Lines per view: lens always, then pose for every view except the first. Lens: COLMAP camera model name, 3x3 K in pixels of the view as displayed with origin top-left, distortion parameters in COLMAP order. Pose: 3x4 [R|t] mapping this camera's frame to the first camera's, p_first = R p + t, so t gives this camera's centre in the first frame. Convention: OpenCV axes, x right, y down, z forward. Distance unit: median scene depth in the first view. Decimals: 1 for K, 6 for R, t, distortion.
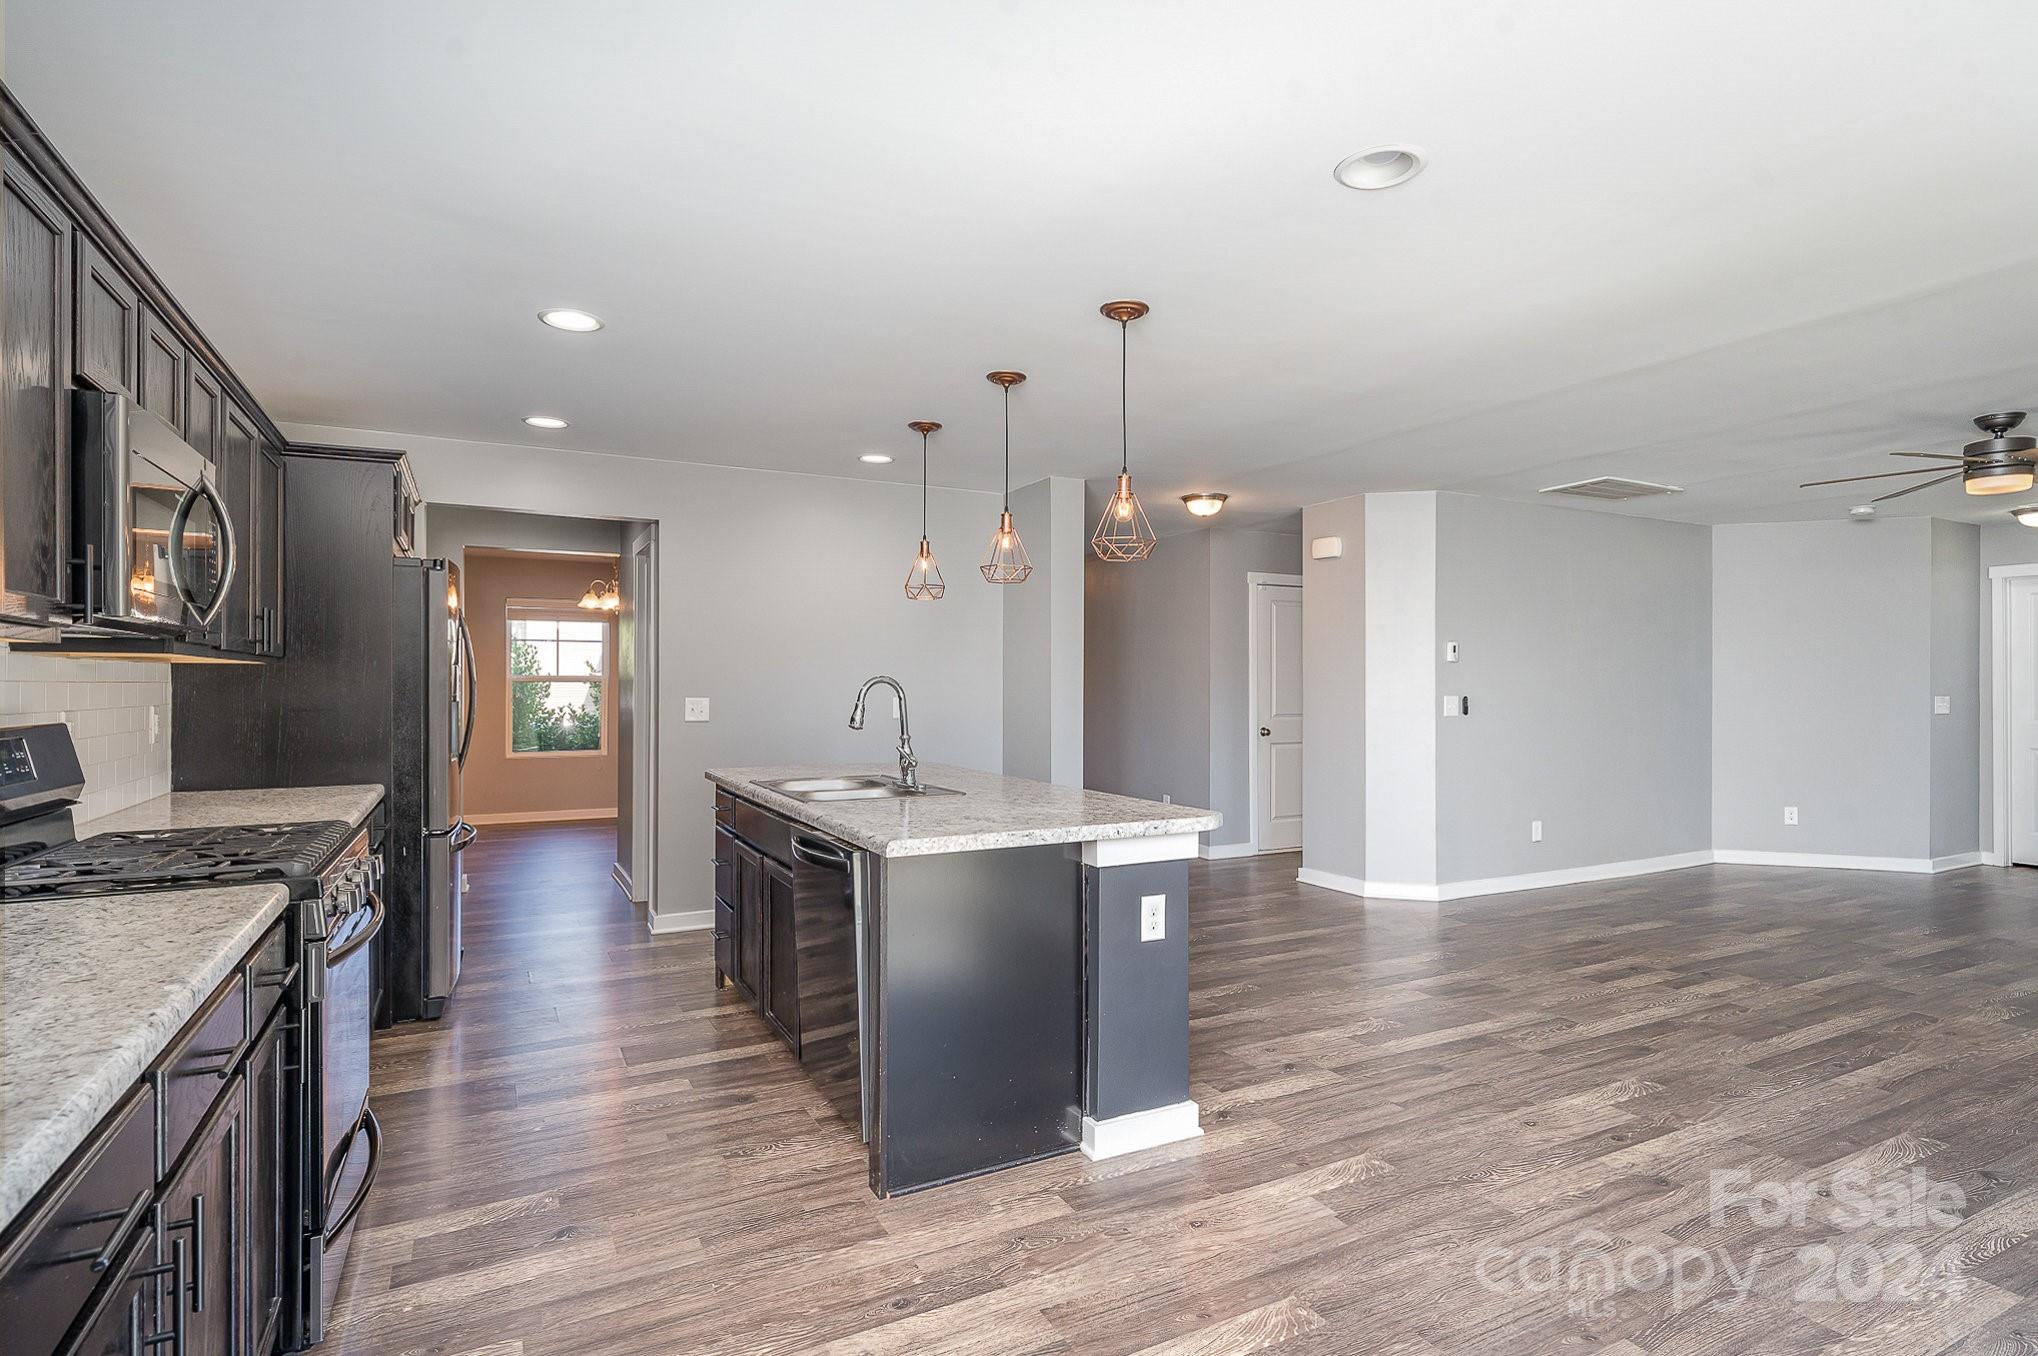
lens RADIAL K [[1024.5, 0, 1022.7], [0, 1024.5, 679.7], [0, 0, 1]] dist [-0.001380, -0.000247]
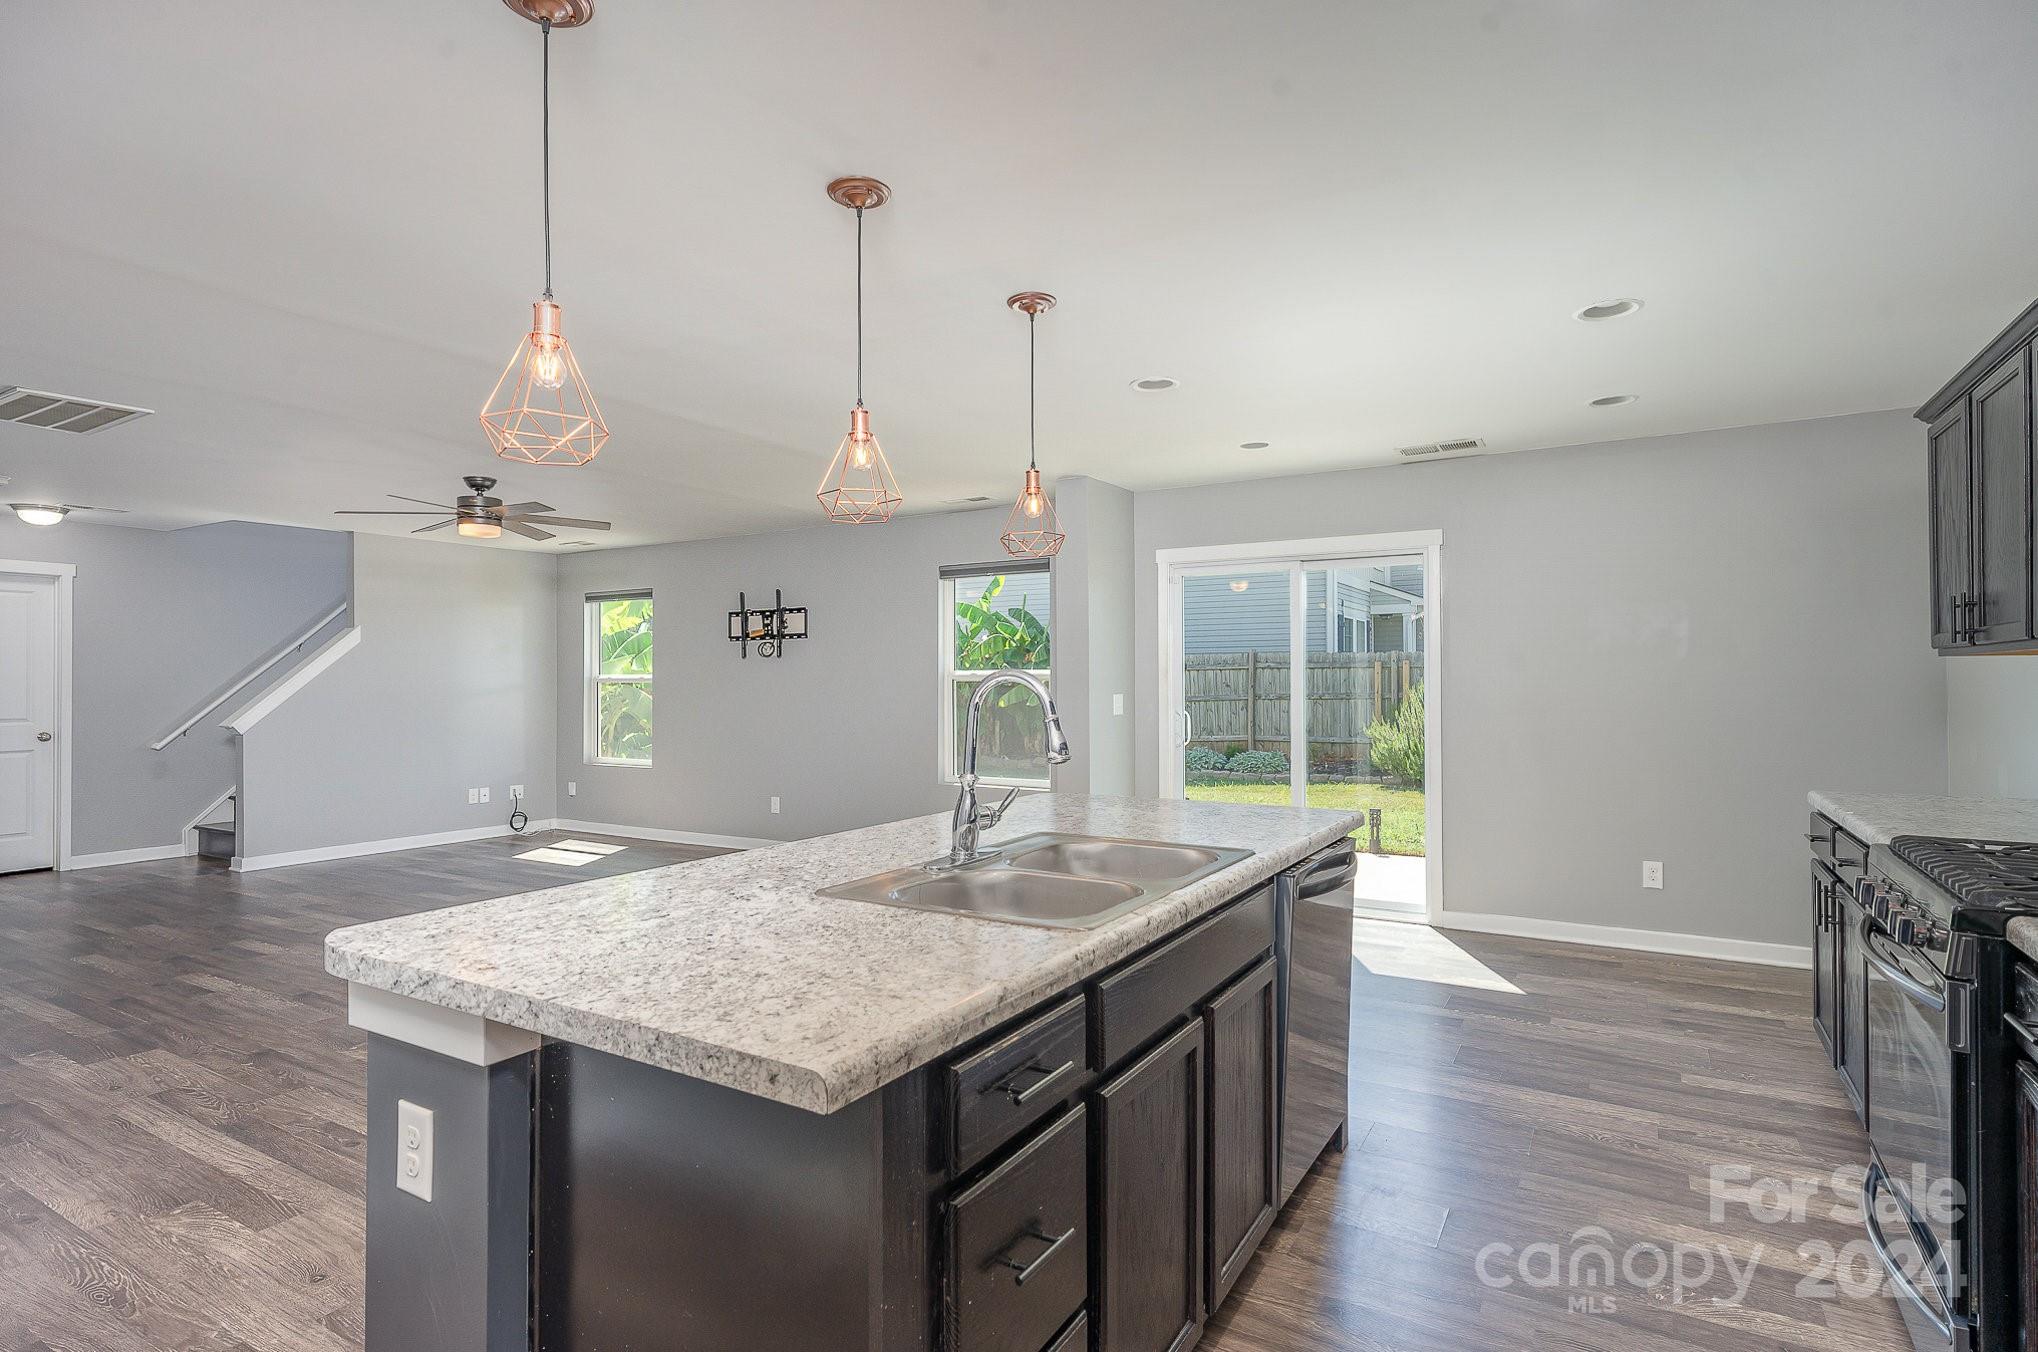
lens RADIAL K [[1024.5, 0, 1026.7], [0, 1024.5, 669.0], [0, 0, 1]] dist [-0.001380, -0.000247]
pose [[-0.522721, 0.010675, 0.852437, -0.527666], [0.000329, 0.999924, -0.012320, 0.002522], [-0.852503, -0.006159, -0.522685, 1.082040]]
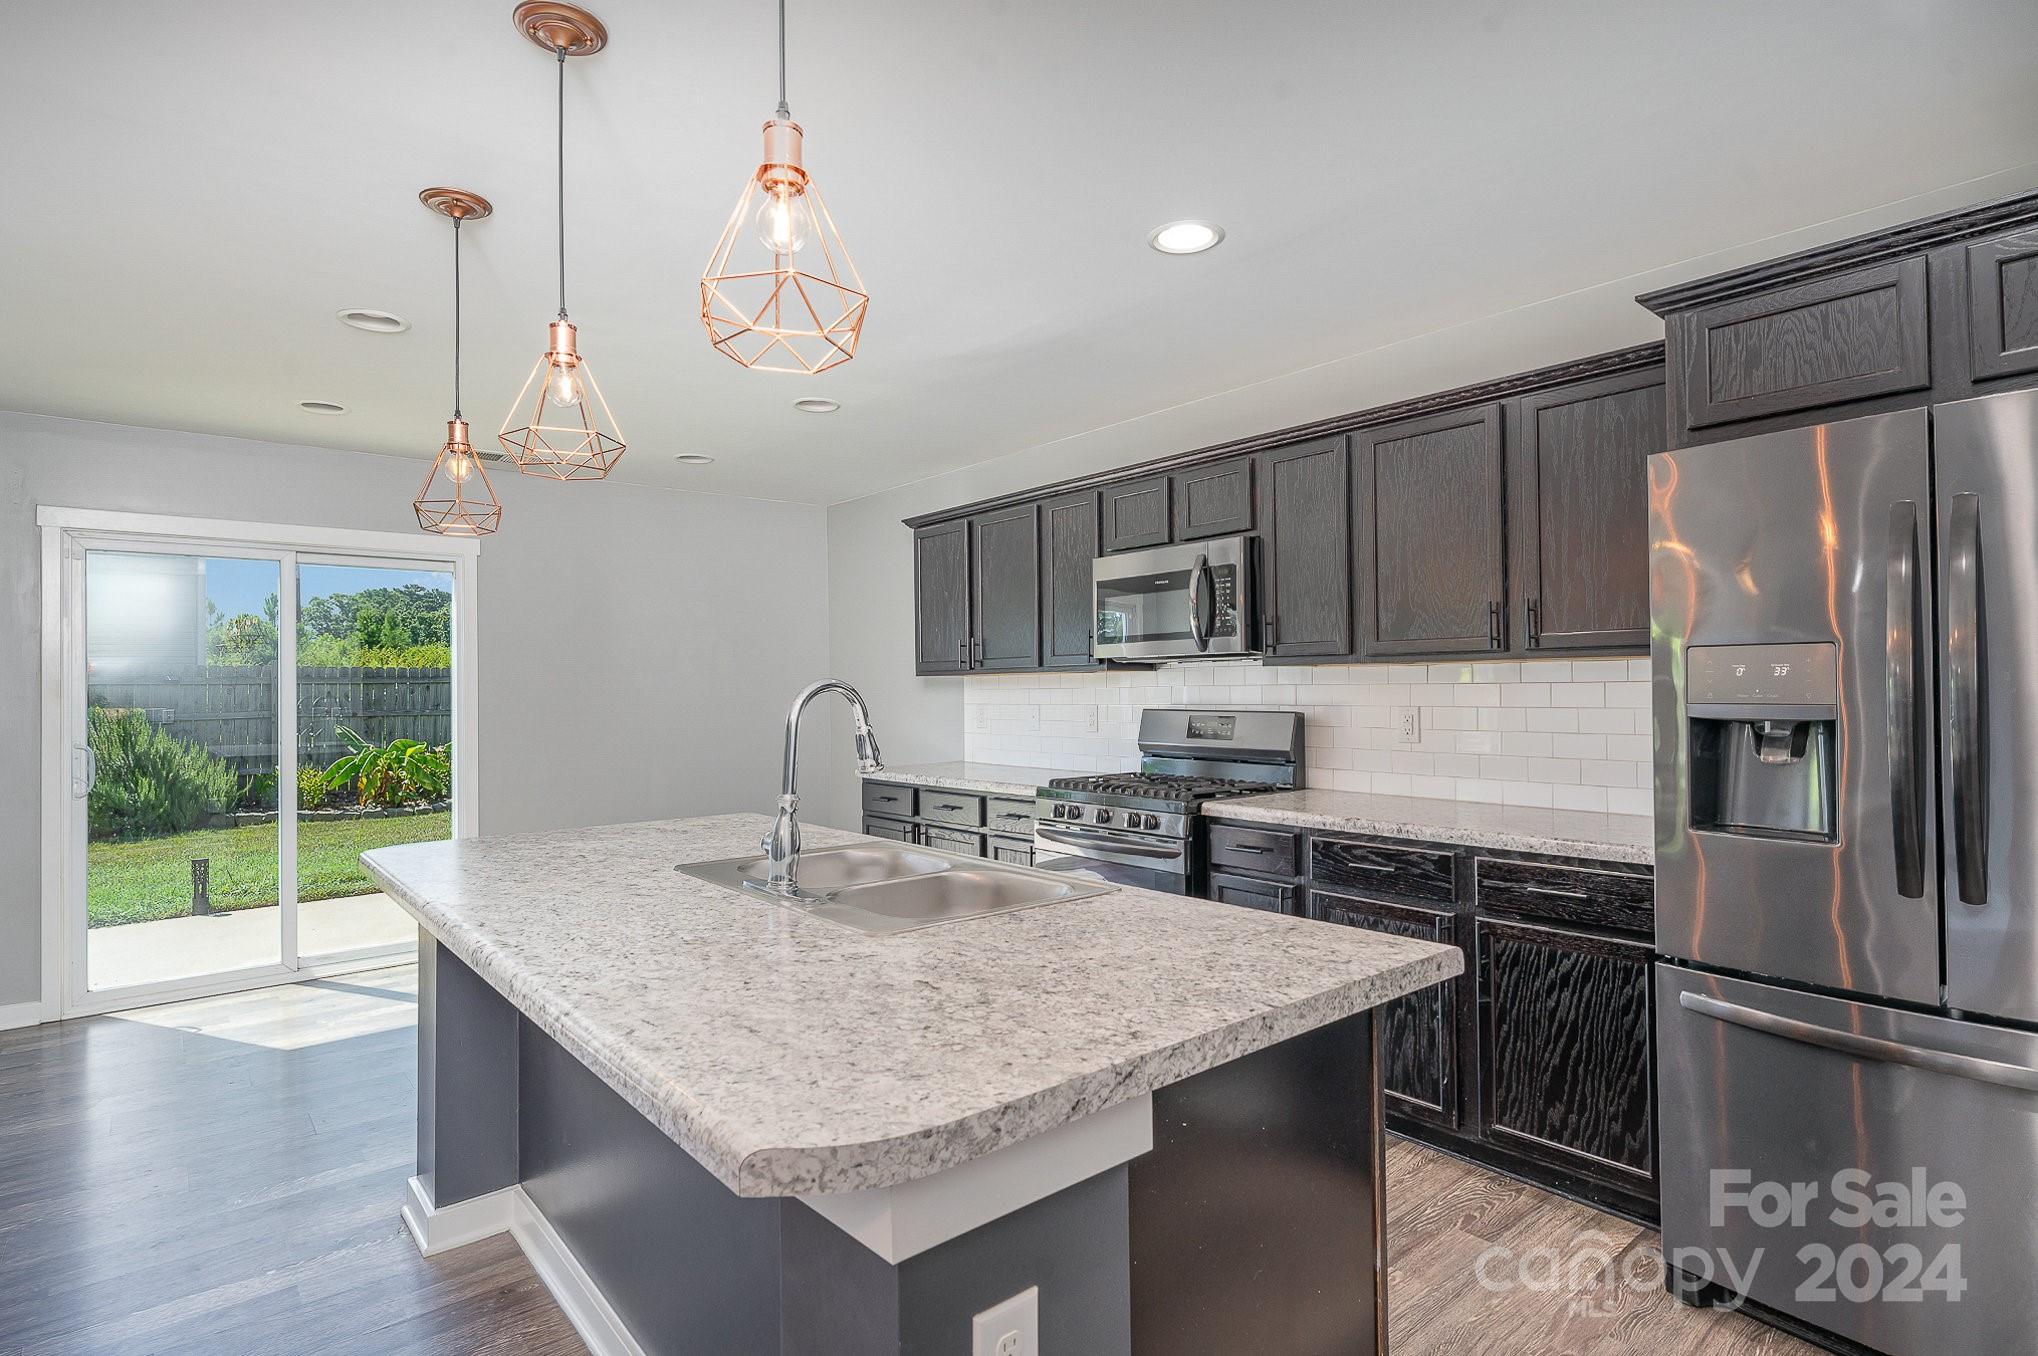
lens RADIAL K [[1024.5, 0, 1025.5], [0, 1024.5, 659.9], [0, 0, 1]] dist [-0.001380, -0.000247]
pose [[-0.976838, 0.003977, -0.213943, -0.105272], [0.010928, 0.999450, -0.031315, 0.004059], [0.213700, -0.032928, -0.976344, 1.299295]]
